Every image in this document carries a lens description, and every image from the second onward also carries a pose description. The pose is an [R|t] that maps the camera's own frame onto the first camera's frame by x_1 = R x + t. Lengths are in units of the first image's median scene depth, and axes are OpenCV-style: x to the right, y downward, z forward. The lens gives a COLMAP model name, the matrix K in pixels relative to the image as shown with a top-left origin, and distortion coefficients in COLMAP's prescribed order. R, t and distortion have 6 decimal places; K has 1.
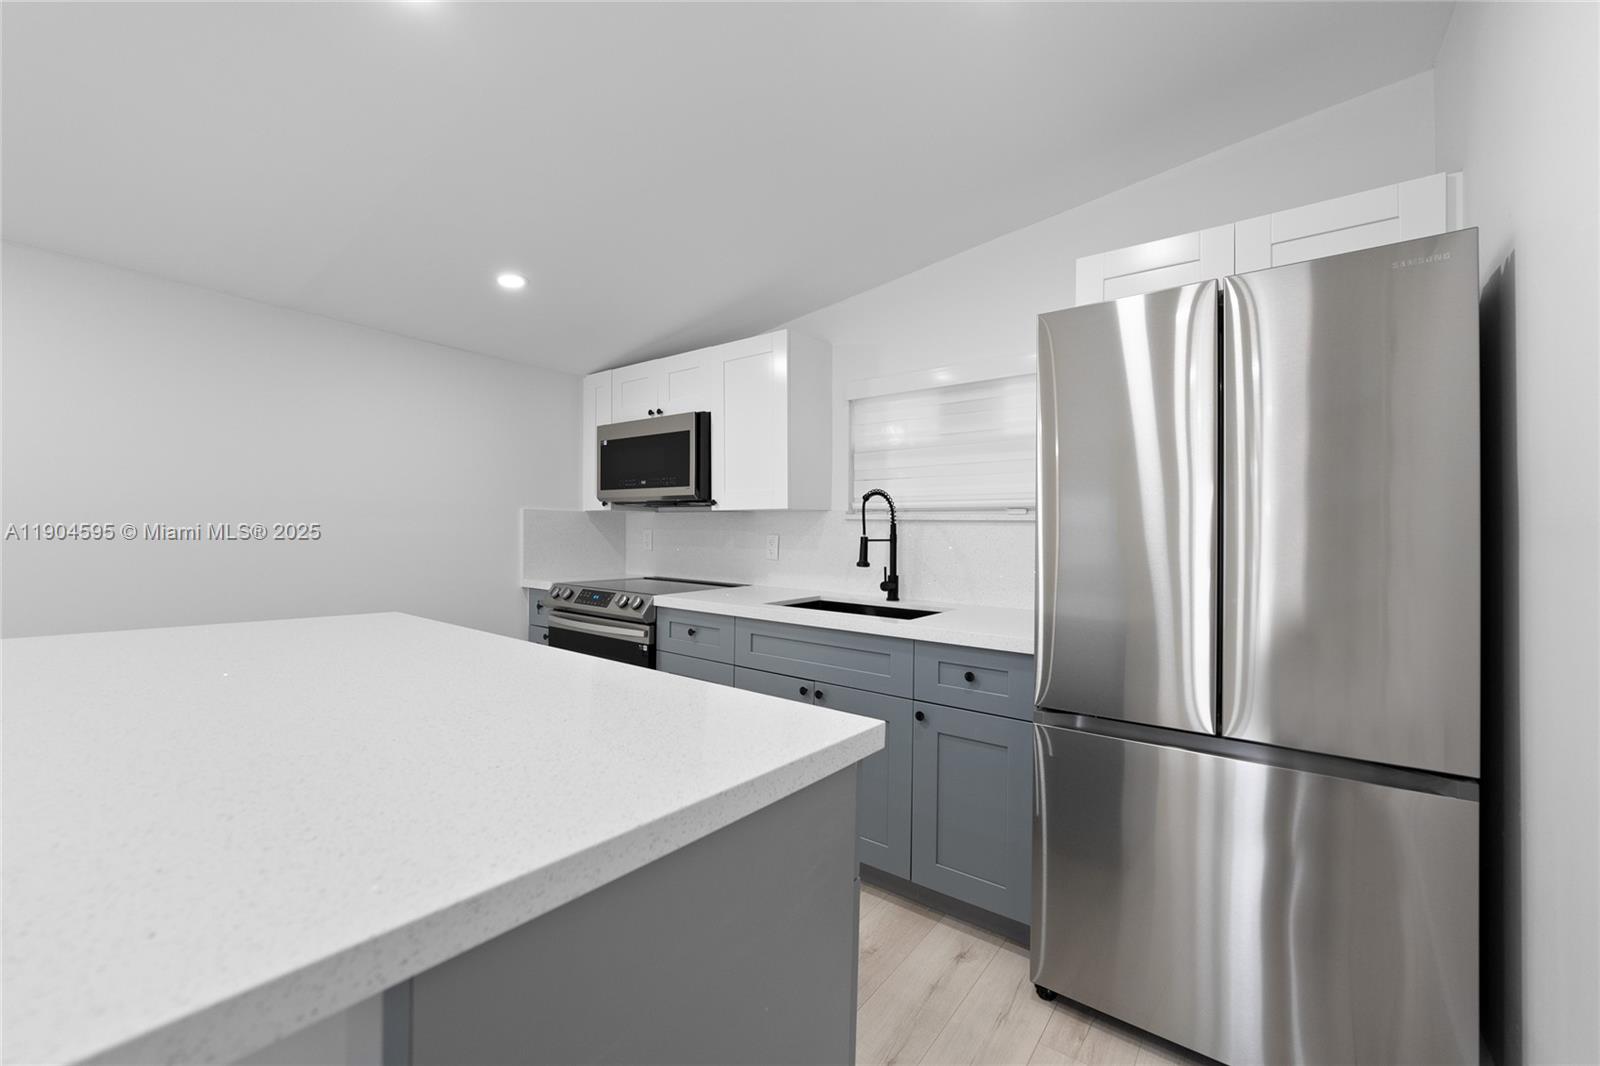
lens RADIAL K [[644.8, 0, 800.0], [0, 644.8, 533.0], [0, 0, 1]] dist [-0.000659, -0.000017]
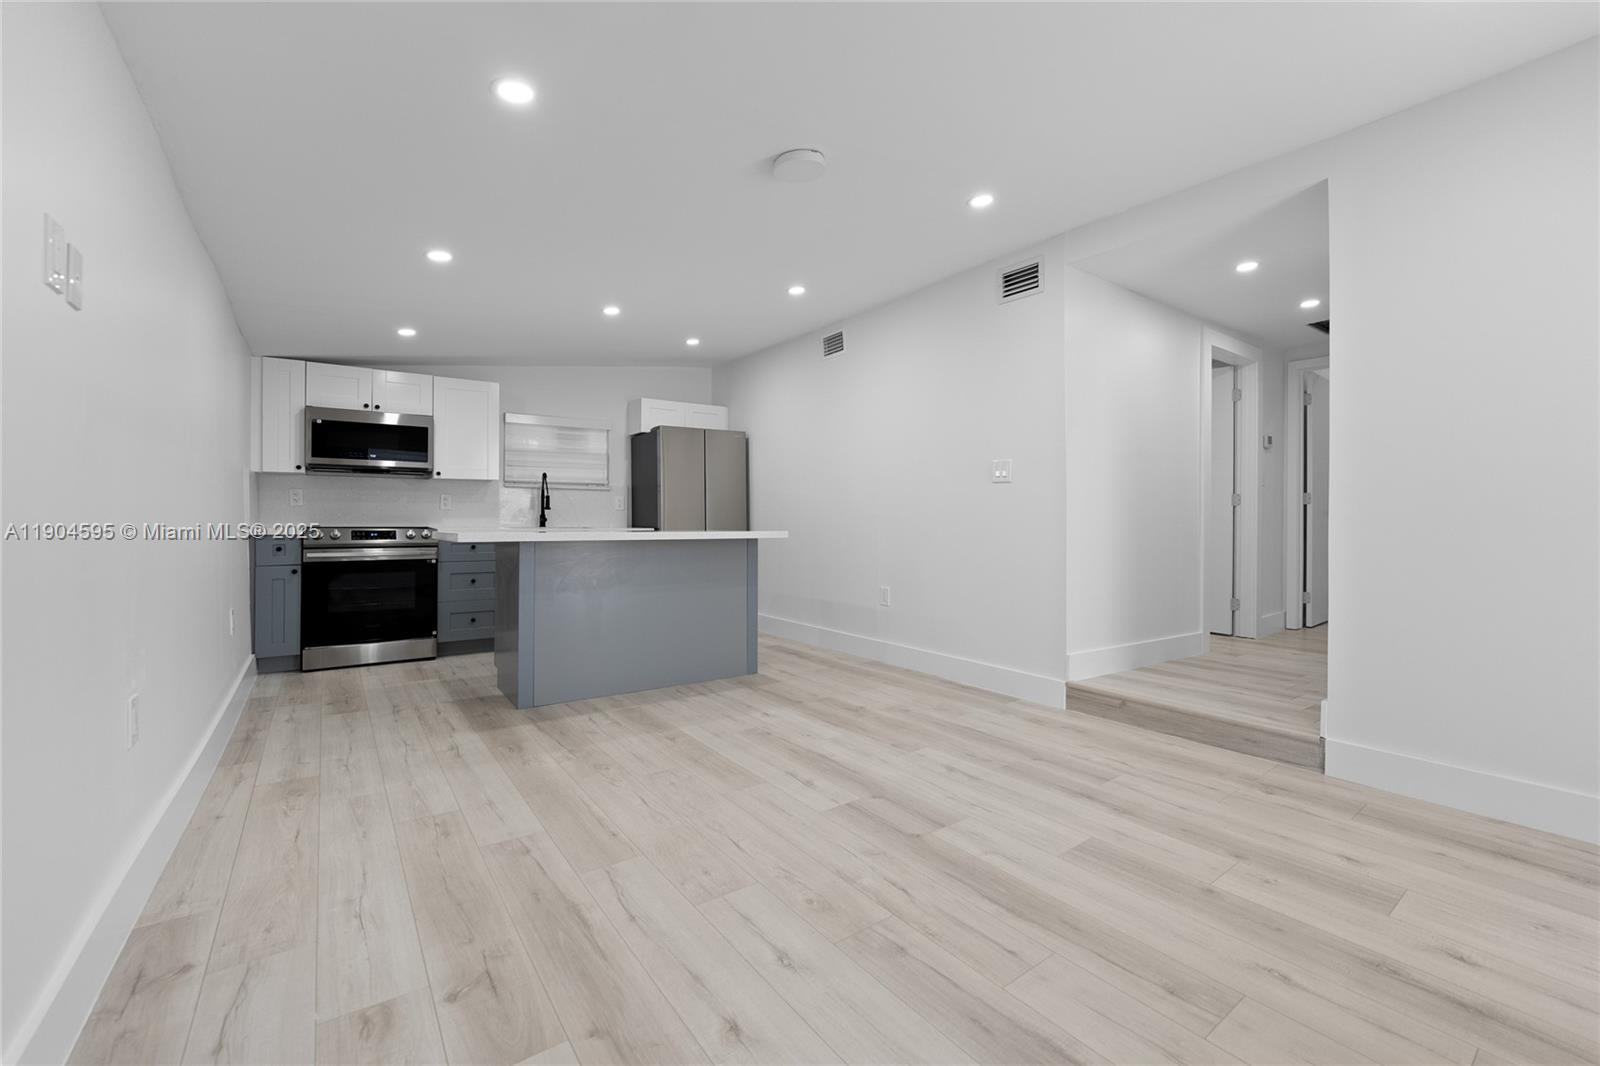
lens RADIAL K [[655.2, 0, 800.0], [0, 655.2, 513.6], [0, 0, 1]] dist [-0.008286, 0.000042]
pose [[0.295785, -0.006960, 0.955229, -1.549241], [0.004873, 0.999971, 0.005777, 0.052512], [-0.955242, 0.002946, 0.295810, -0.378704]]
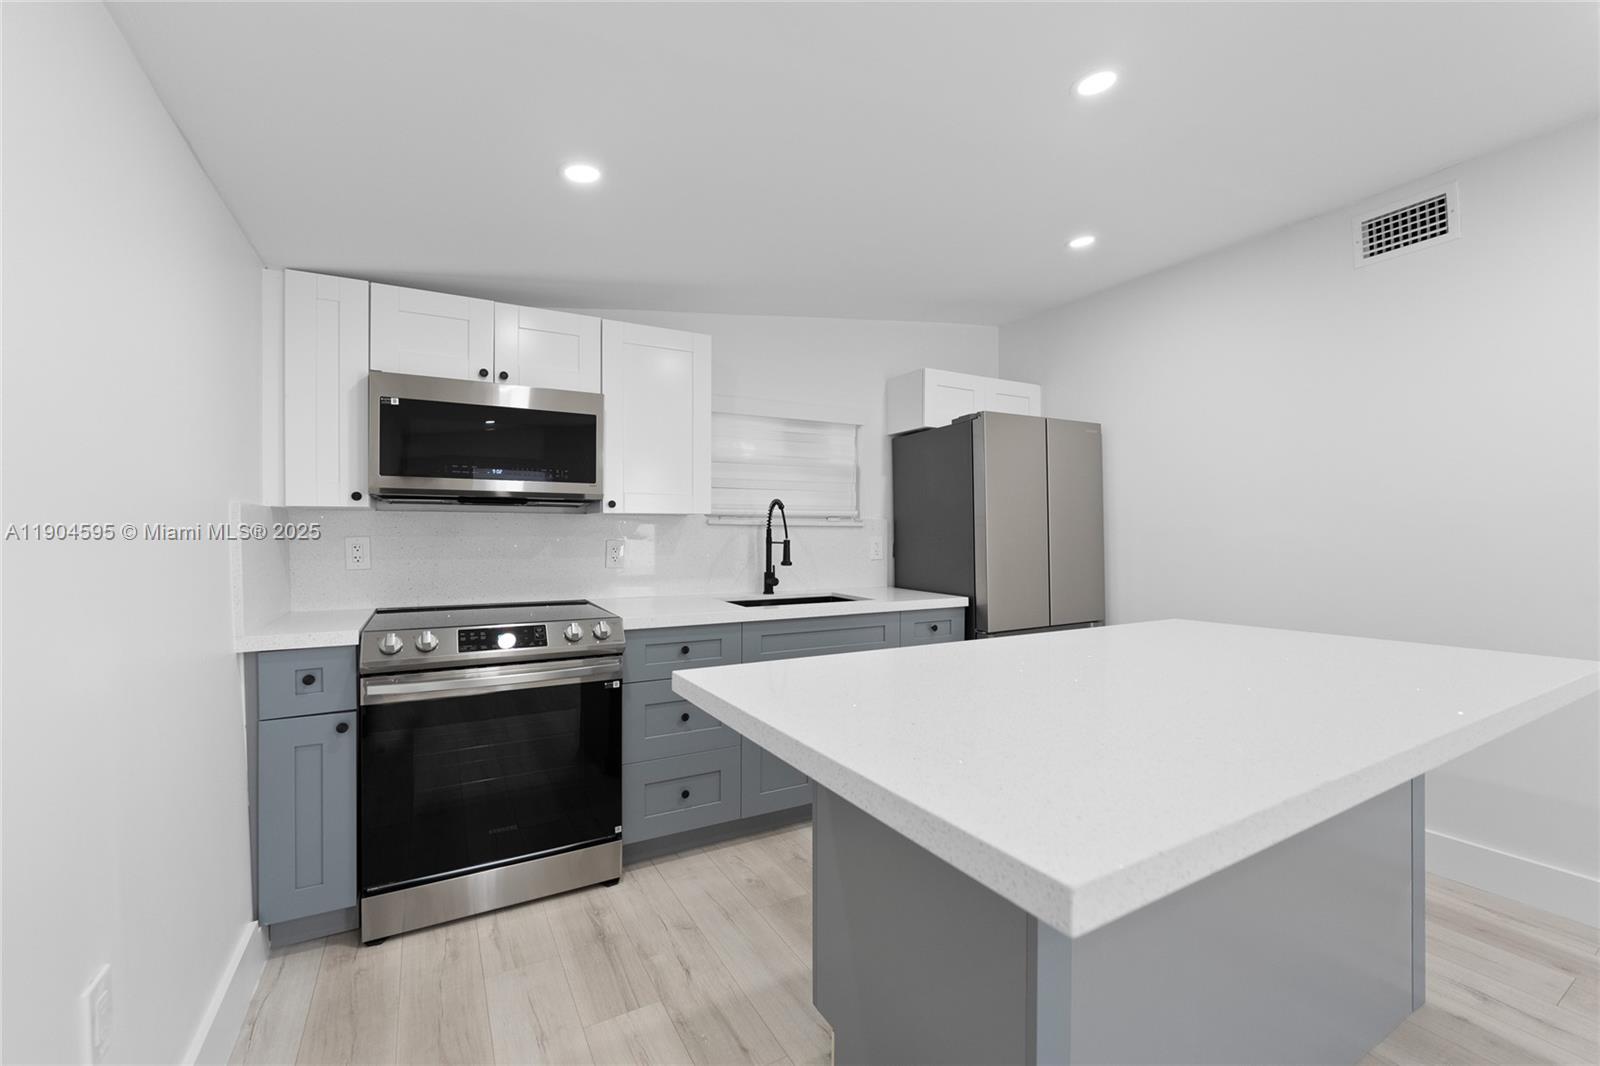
lens RADIAL K [[646.8, 0, 800.0], [0, 646.8, 533.0], [0, 0, 1]] dist [-0.011100, -0.000100]
pose [[0.393399, -0.011776, 0.919292, -0.888805], [0.009220, 0.999918, 0.008863, -0.015250], [-0.919322, 0.004990, 0.393476, 0.471073]]
